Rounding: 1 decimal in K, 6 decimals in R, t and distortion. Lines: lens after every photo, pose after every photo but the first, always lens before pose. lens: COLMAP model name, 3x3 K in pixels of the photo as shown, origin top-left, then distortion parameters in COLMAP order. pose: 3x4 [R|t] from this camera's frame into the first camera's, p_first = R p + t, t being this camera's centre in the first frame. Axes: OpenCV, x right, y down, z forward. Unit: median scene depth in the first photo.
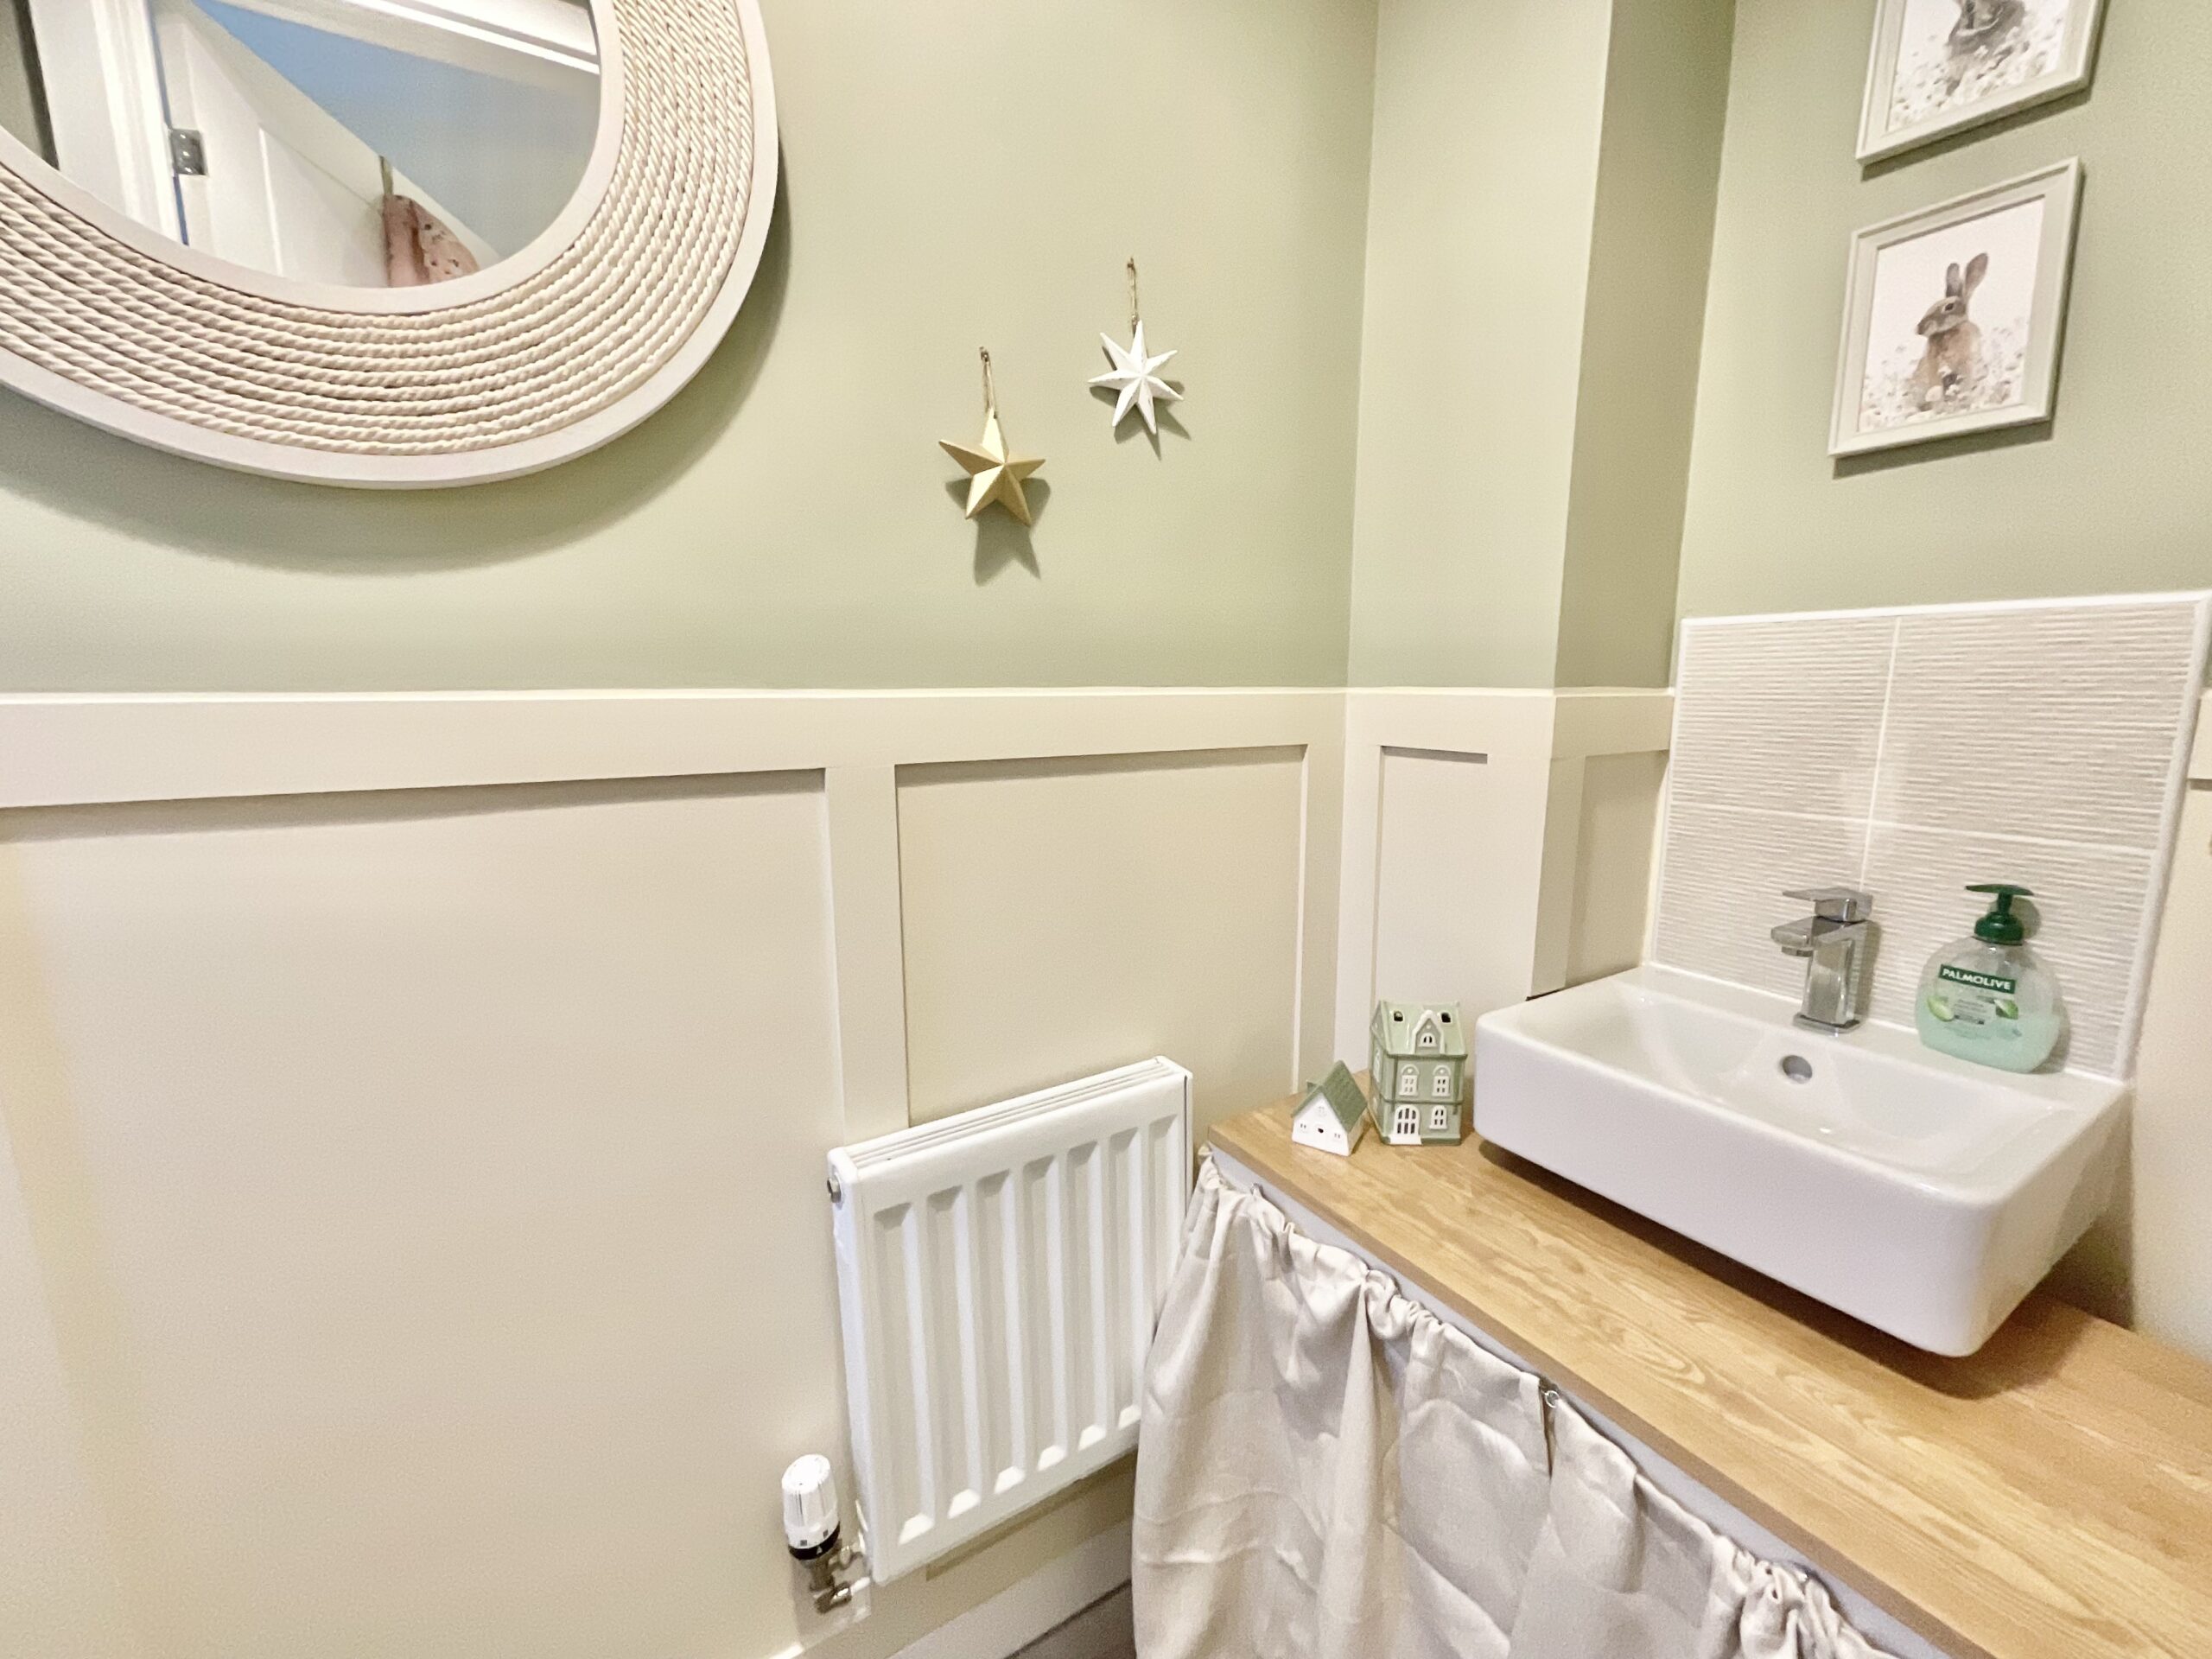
lens RADIAL K [[893.7, 0, 1092.4], [0, 893.7, 829.2], [0, 0, 1]] dist [0.004385, -0.003615]
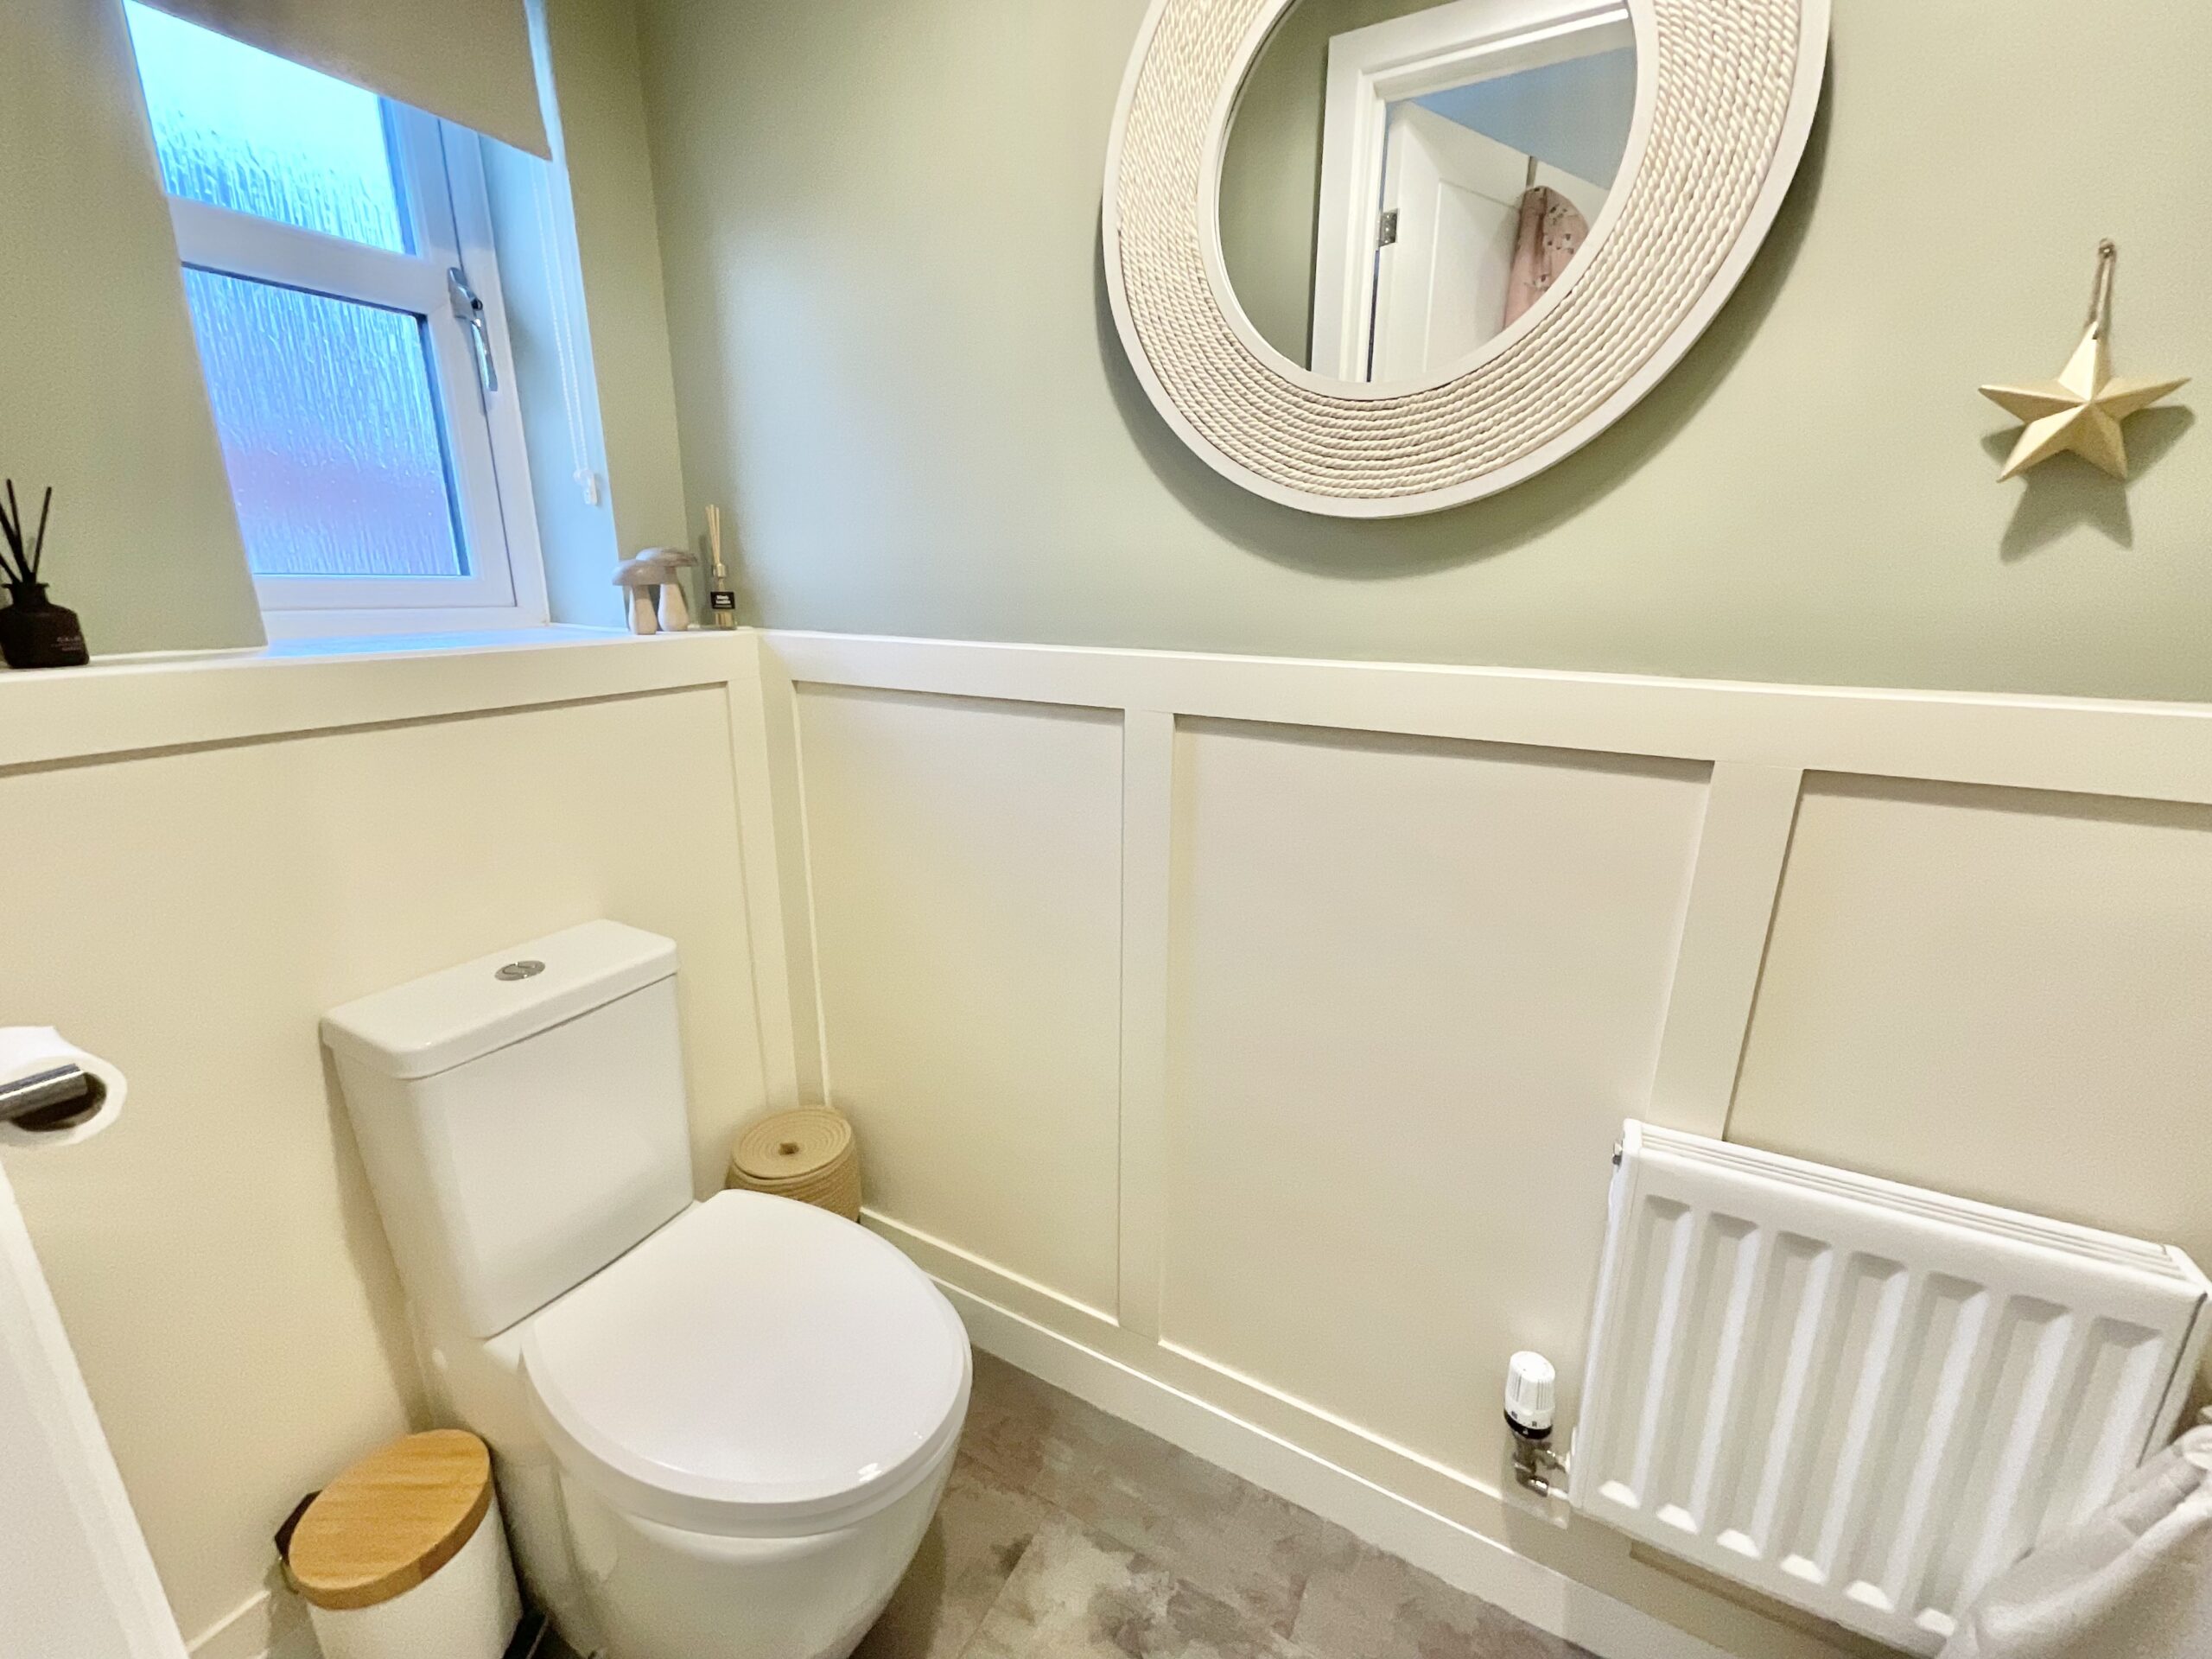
lens RADIAL K [[893.7, 0, 1092.4], [0, 893.7, 829.2], [0, 0, 1]] dist [0.004385, -0.003615]
pose [[0.483283, 0.234566, -0.843455, 0.216937], [-0.146616, 0.971516, 0.186172, -0.077040], [0.863100, 0.033690, 0.503908, -0.084784]]
